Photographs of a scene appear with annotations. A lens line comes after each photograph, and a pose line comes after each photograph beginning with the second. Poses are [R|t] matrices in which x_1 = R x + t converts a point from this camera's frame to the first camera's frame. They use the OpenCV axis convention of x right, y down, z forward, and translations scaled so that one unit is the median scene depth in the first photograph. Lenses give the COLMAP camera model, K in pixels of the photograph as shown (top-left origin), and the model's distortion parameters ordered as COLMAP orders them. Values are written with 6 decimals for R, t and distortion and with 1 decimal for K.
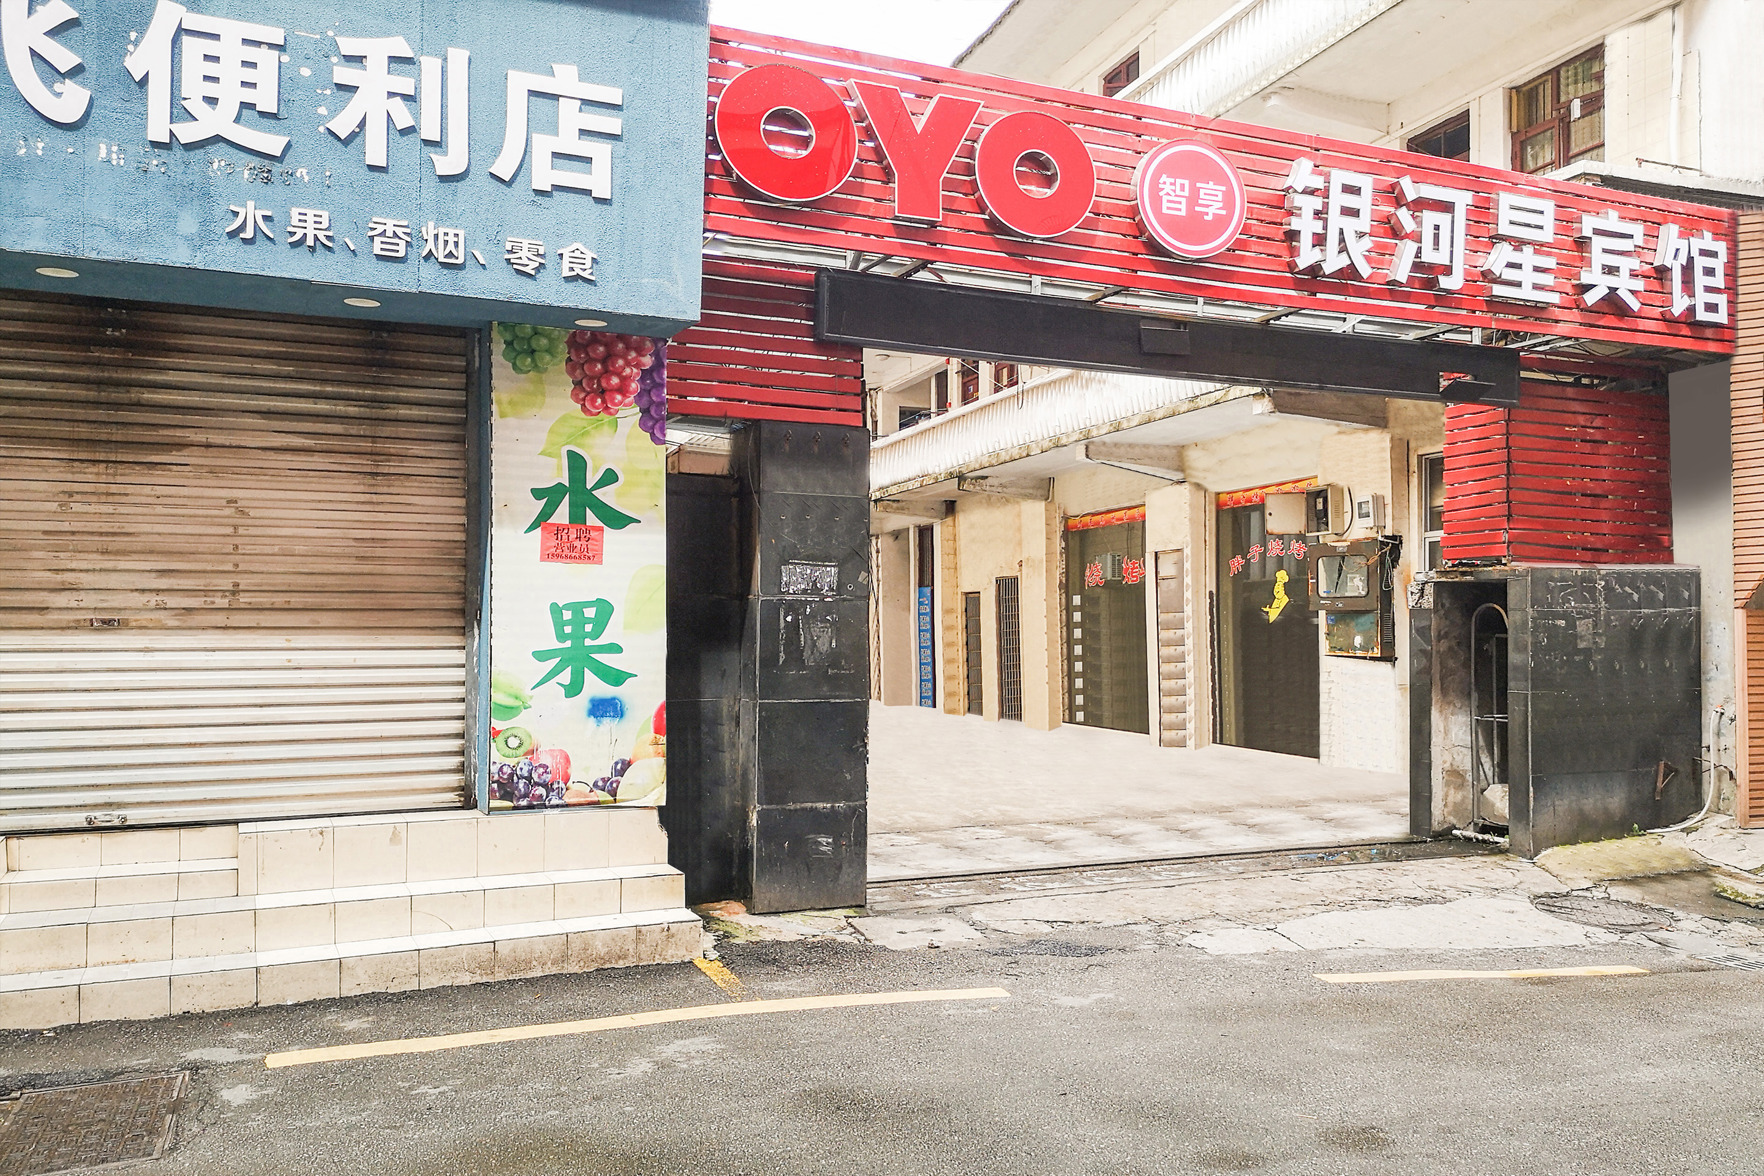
lens RADIAL K [[1397.5, 0, 934.8], [0, 1397.5, 616.2], [0, 0, 1]] dist [0.062787, -0.071458]
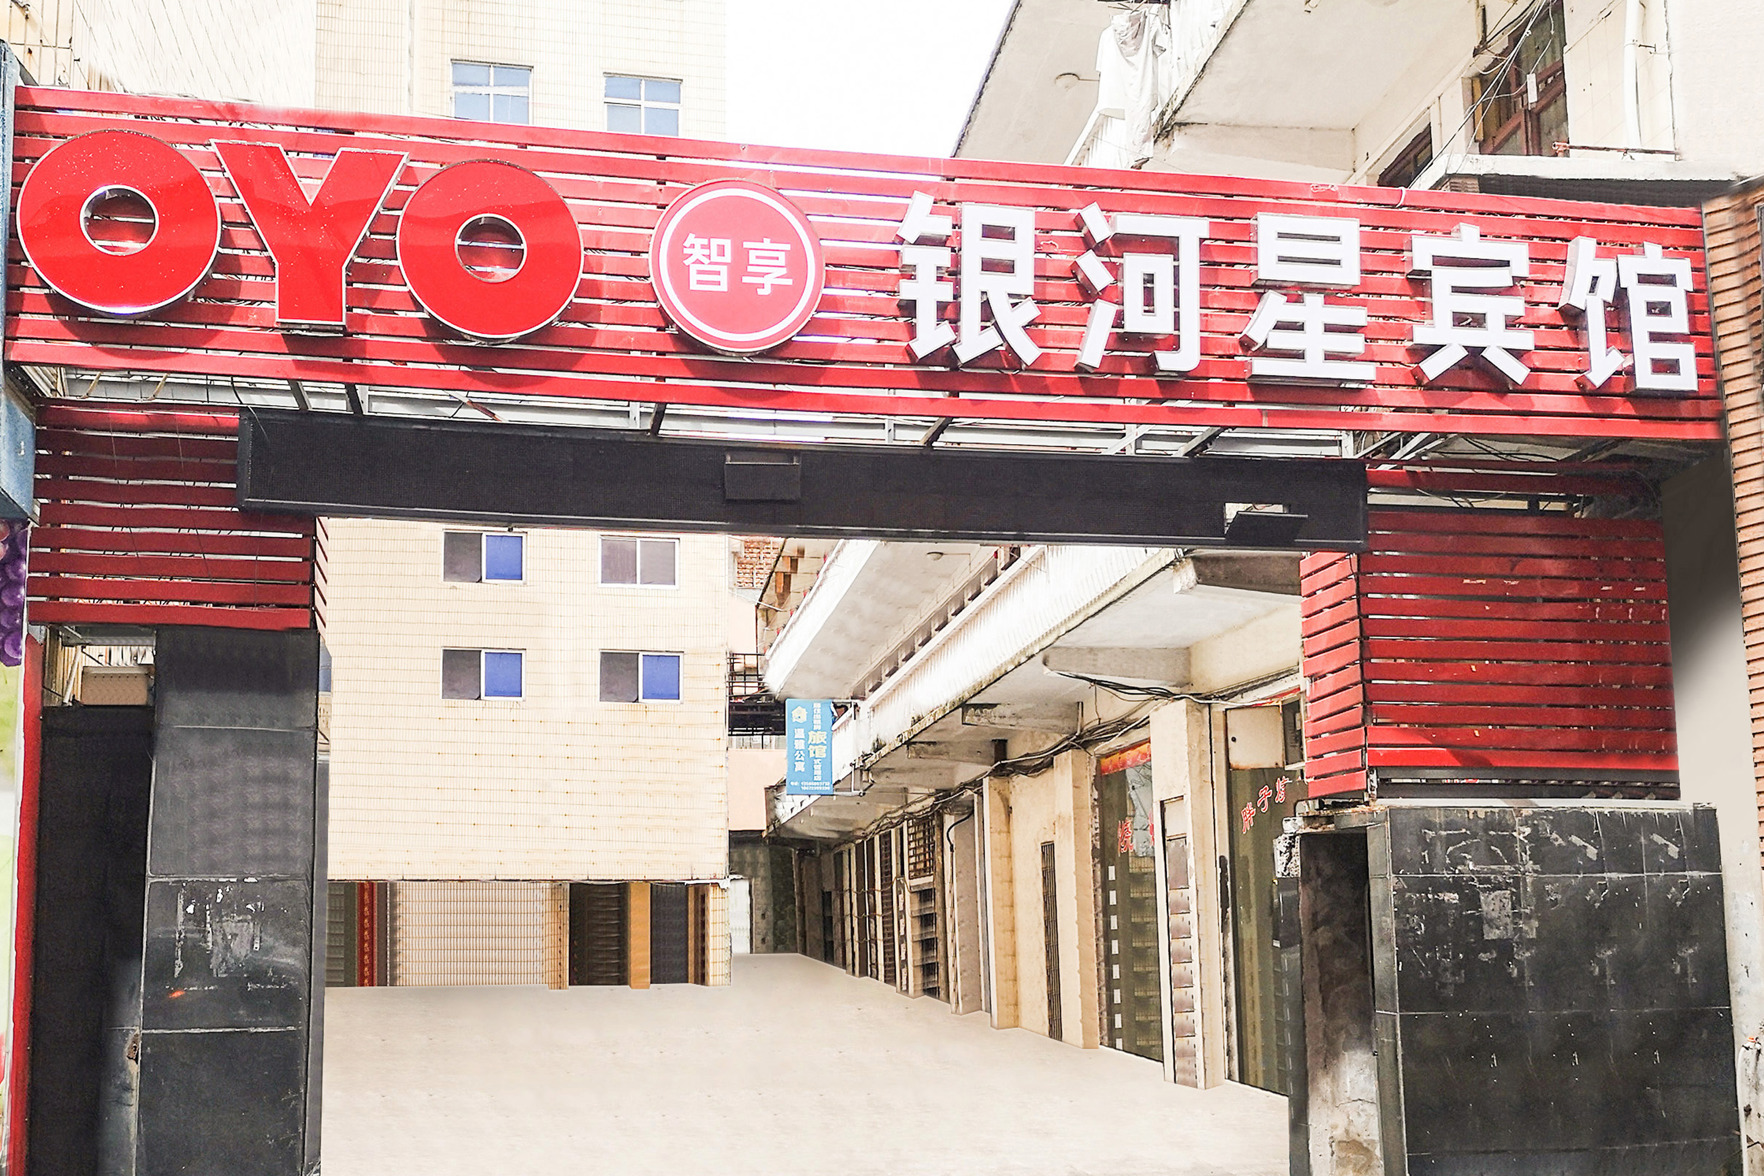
lens RADIAL K [[1810.0, 0, 880.9], [0, 1810.0, 735.7], [0, 0, 1]] dist [0.133339, -0.257351]
pose [[0.971807, -0.036200, -0.232983, 0.428085], [0.014700, 0.995523, -0.093367, 0.005903], [0.235320, 0.087310, 0.967988, 0.193013]]
